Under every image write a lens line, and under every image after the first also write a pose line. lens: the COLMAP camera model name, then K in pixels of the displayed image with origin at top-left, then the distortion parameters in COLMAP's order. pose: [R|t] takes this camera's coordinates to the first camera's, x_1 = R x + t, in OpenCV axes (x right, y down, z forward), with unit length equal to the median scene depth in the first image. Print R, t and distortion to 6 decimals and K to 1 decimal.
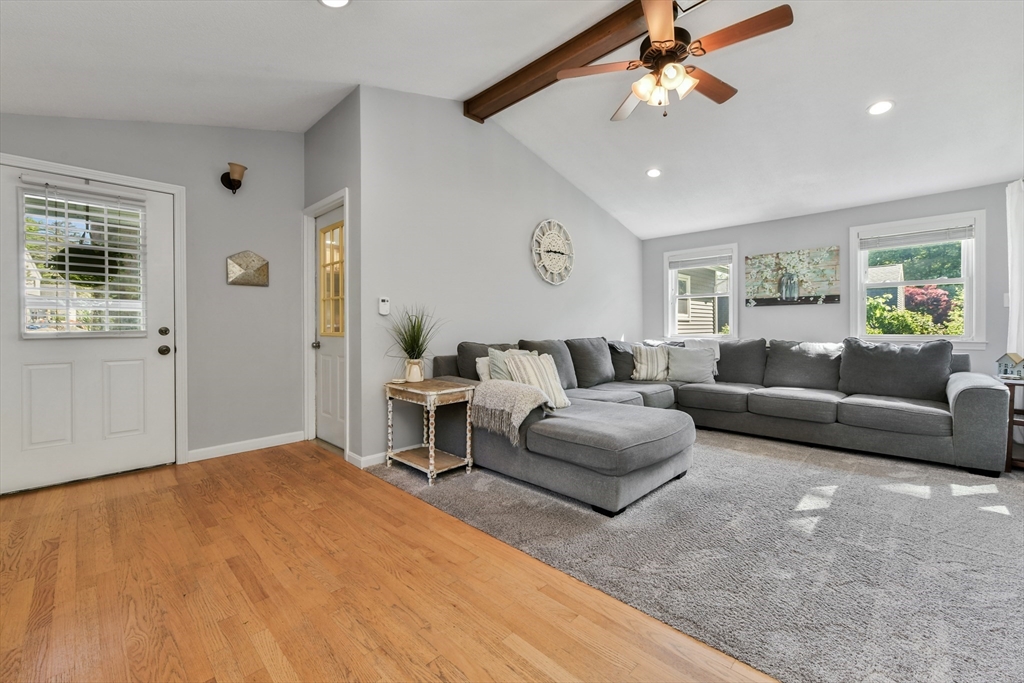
lens RADIAL K [[409.2, 0, 512.0], [0, 409.2, 341.5], [0, 0, 1]] dist [0.001977, 0.000426]
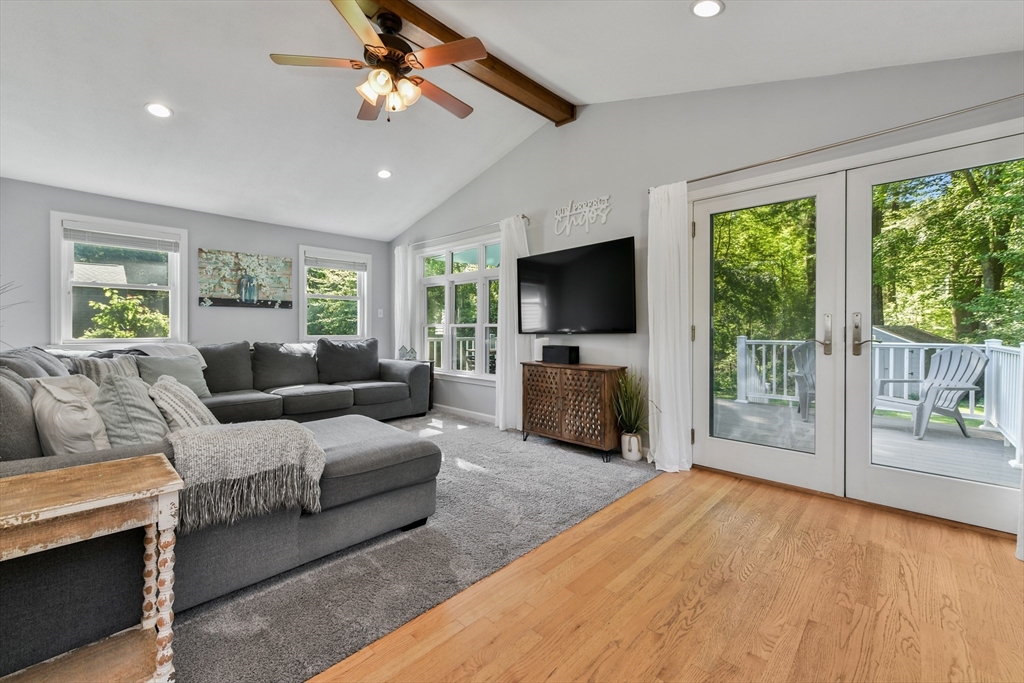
lens RADIAL K [[425.6, 0, 504.7], [0, 425.6, 335.8], [0, 0, 1]] dist [0.007914, 0.000136]
pose [[-0.001917, -0.011873, 0.999928, -0.395289], [0.031869, 0.999421, 0.011928, -0.012814], [-0.999490, 0.031889, -0.001537, 0.409415]]
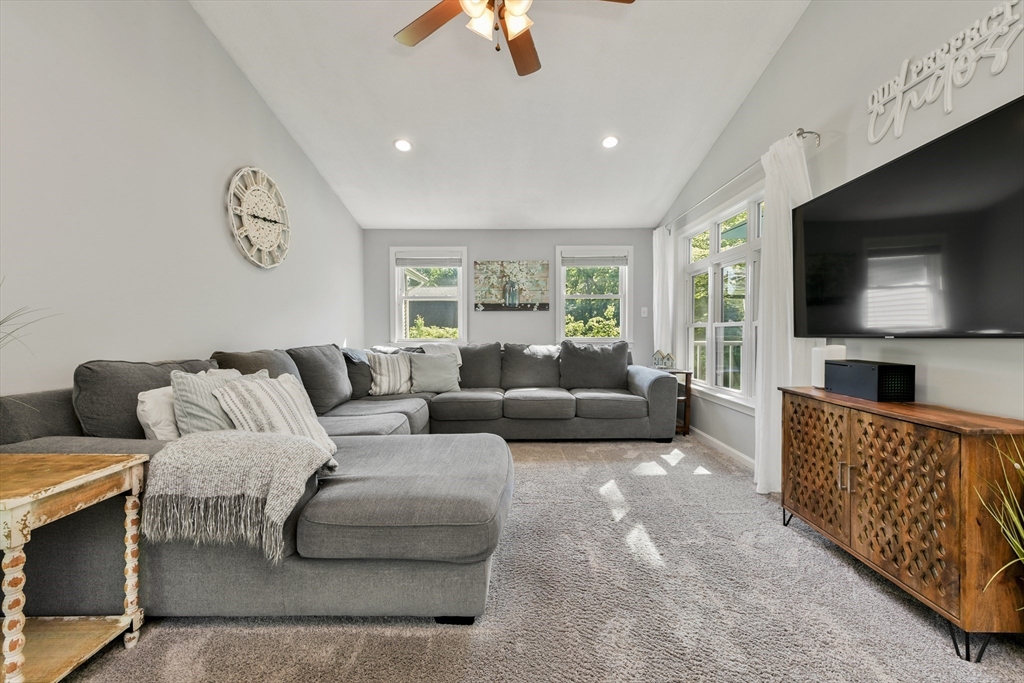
lens RADIAL K [[409.2, 0, 512.0], [0, 409.2, 341.5], [0, 0, 1]] dist [0.001977, 0.000426]
pose [[0.716544, -0.015944, 0.697359, -0.079659], [0.023620, 0.999720, -0.001412, -0.007222], [-0.697142, 0.017483, 0.716720, 0.248546]]
